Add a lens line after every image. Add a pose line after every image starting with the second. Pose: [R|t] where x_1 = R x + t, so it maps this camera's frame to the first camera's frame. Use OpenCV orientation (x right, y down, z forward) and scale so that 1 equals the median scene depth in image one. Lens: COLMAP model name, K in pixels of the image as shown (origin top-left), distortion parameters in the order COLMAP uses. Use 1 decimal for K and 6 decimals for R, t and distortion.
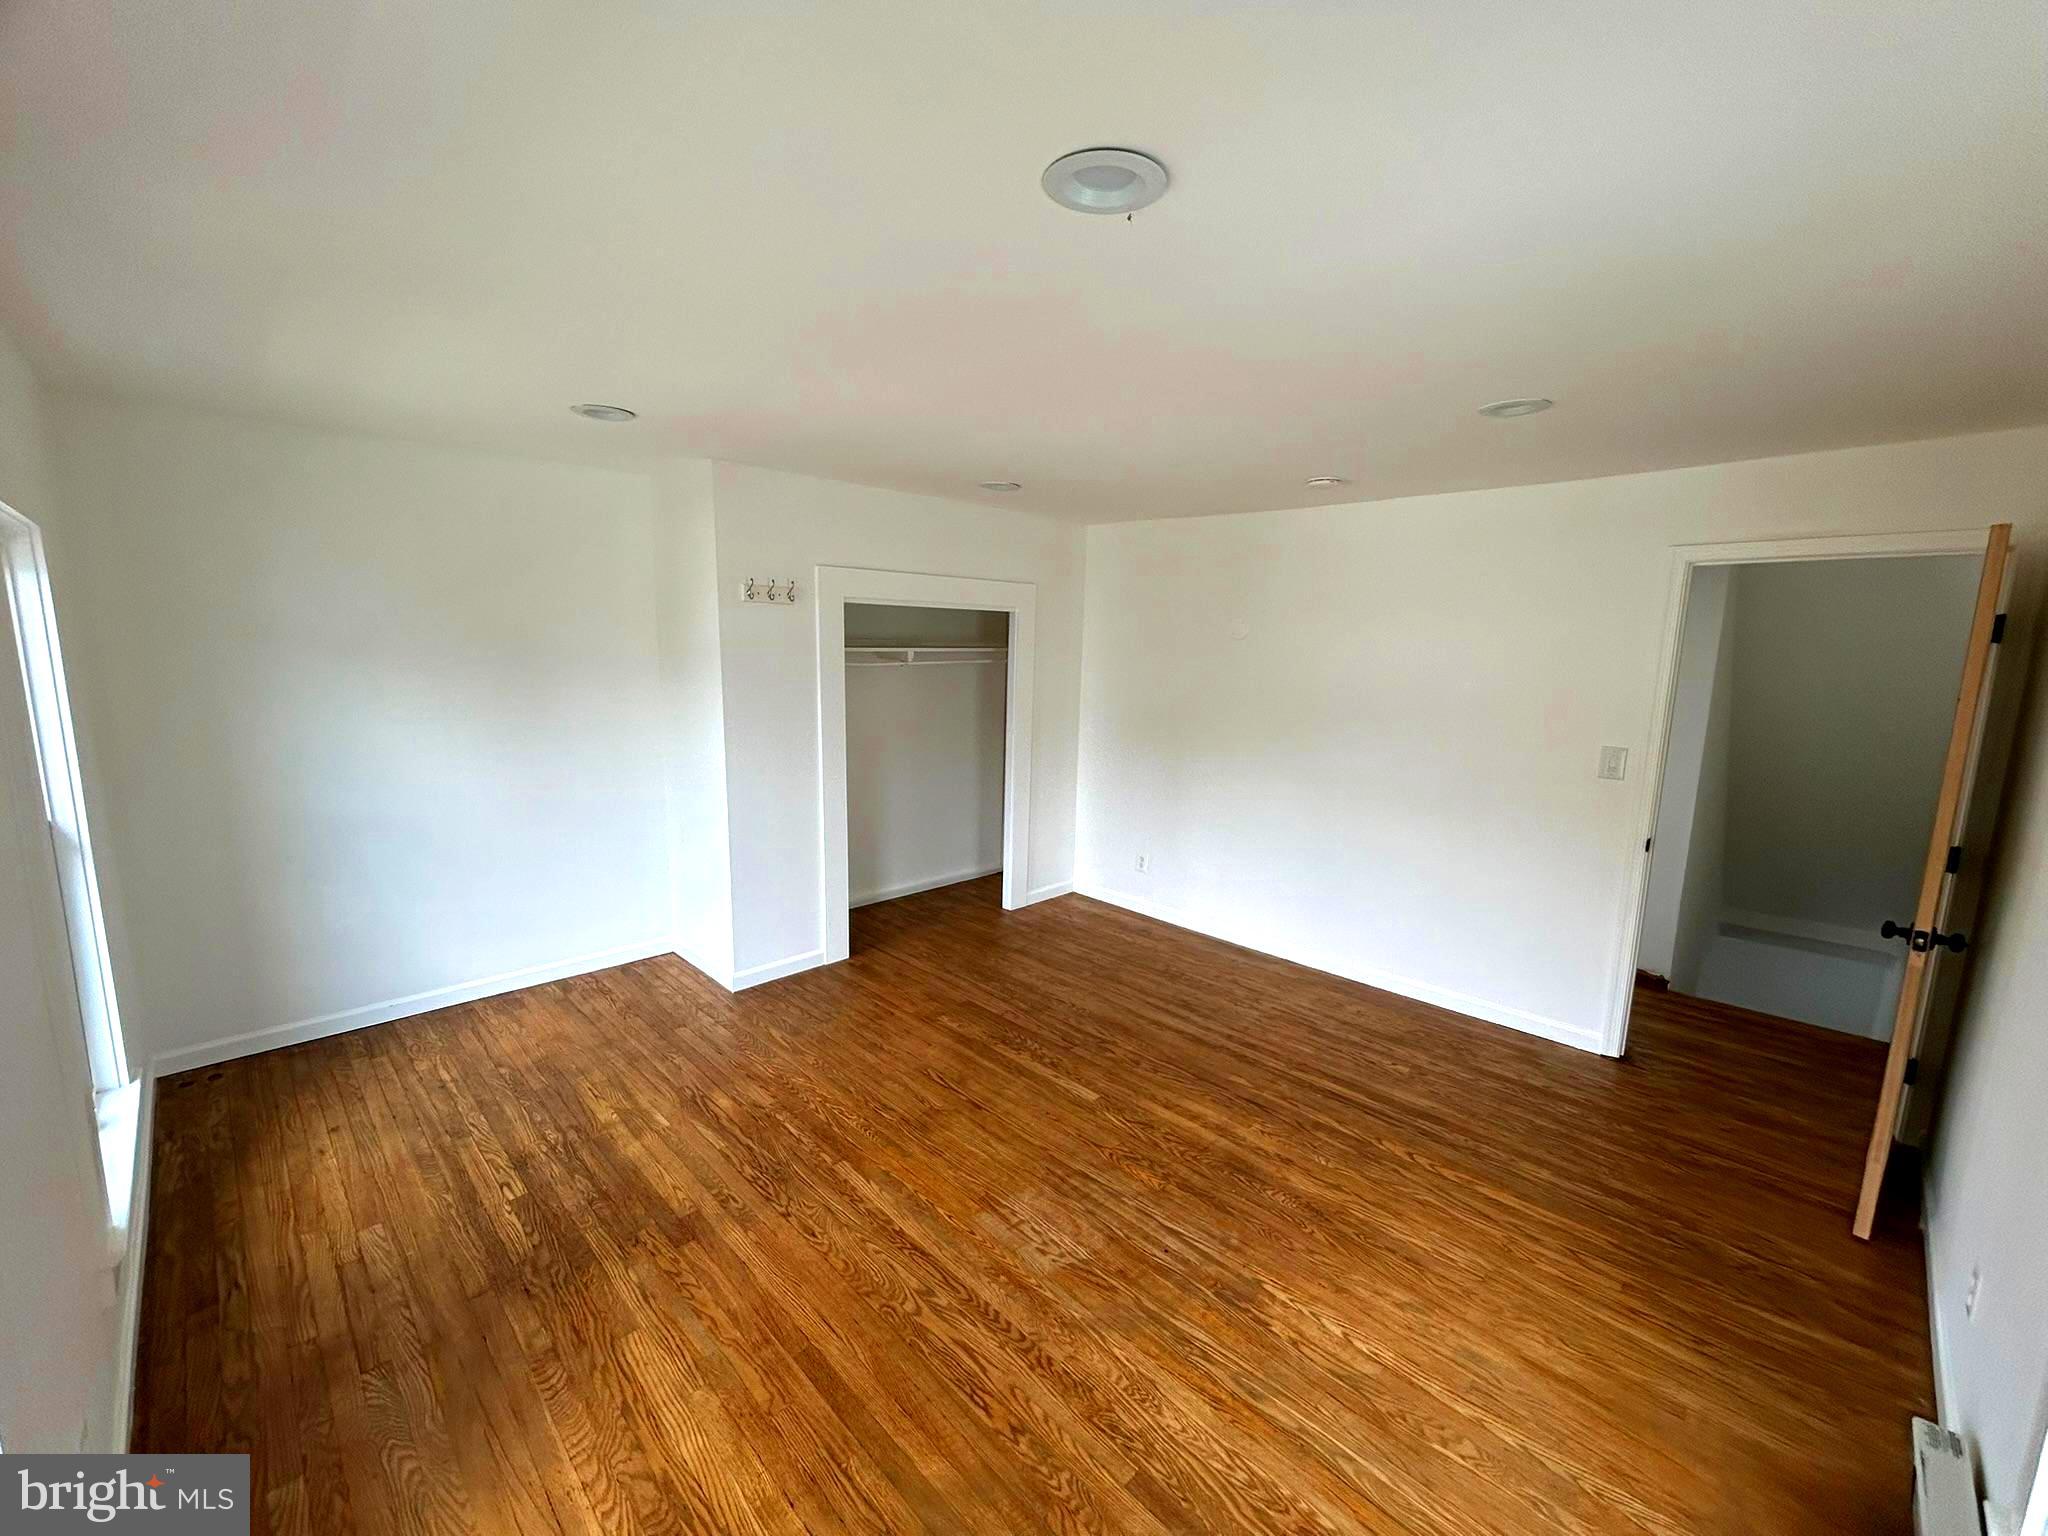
lens RADIAL K [[826.0, 0, 1020.0], [0, 826.0, 764.9], [0, 0, 1]] dist [-0.000366, 0.000476]
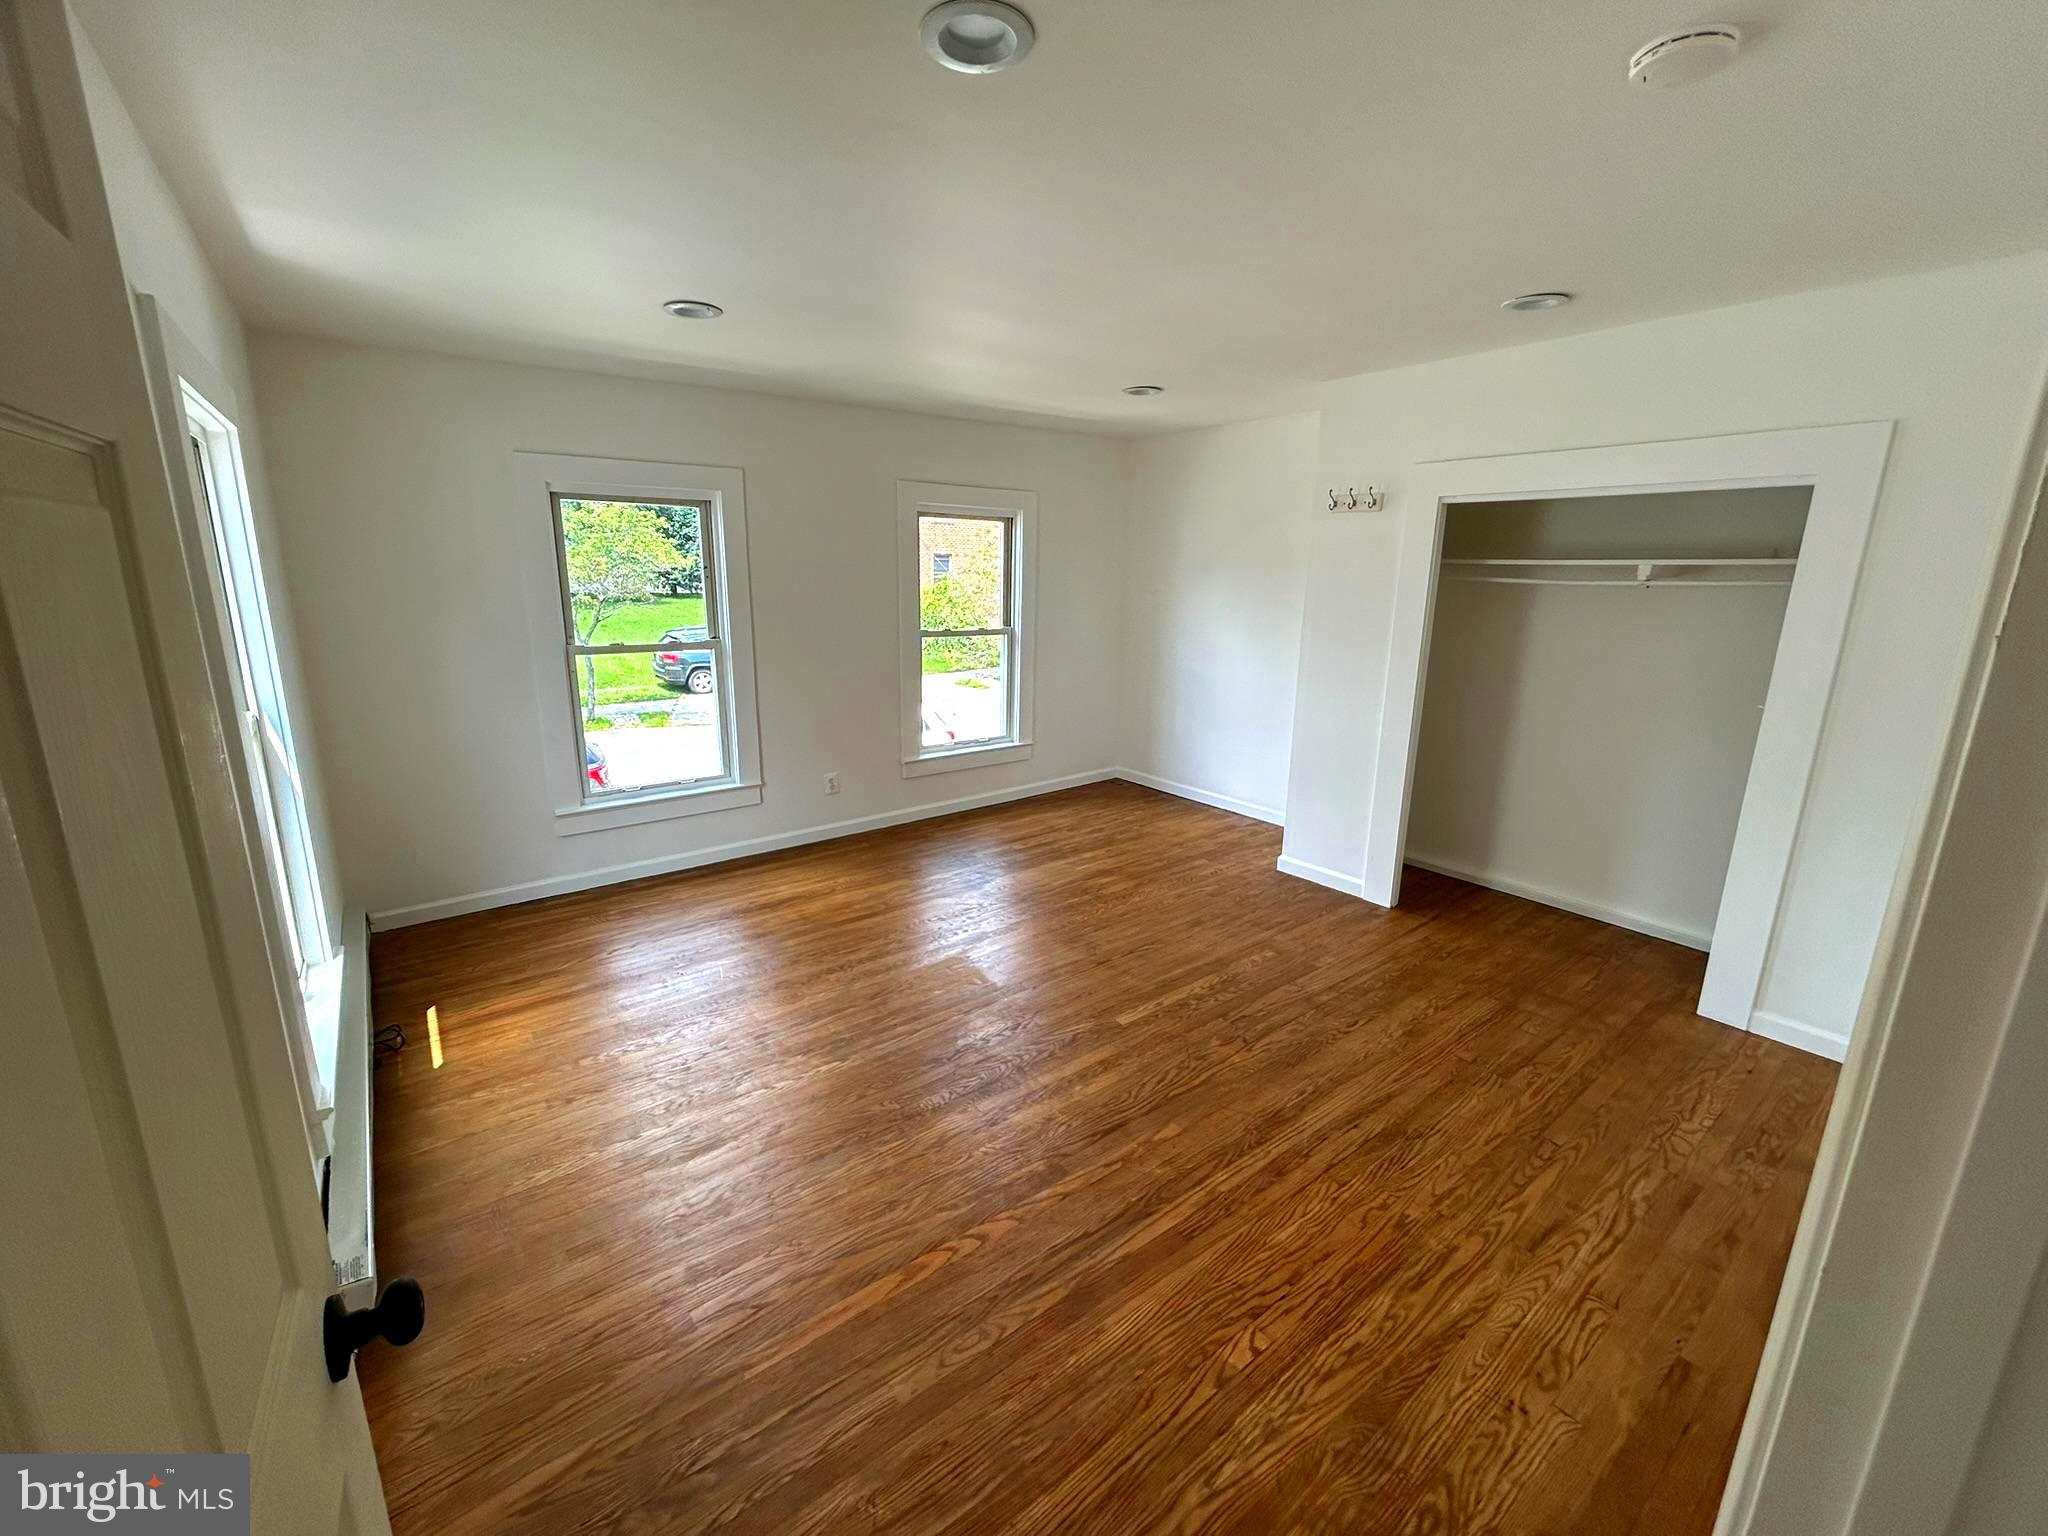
lens RADIAL K [[826.0, 0, 1020.0], [0, 826.0, 764.9], [0, 0, 1]] dist [-0.000366, 0.000476]
pose [[-0.114805, 0.208784, -0.971200, 0.831929], [-0.170534, 0.959008, 0.226322, -0.063050], [0.978641, 0.191605, -0.074494, 0.782400]]
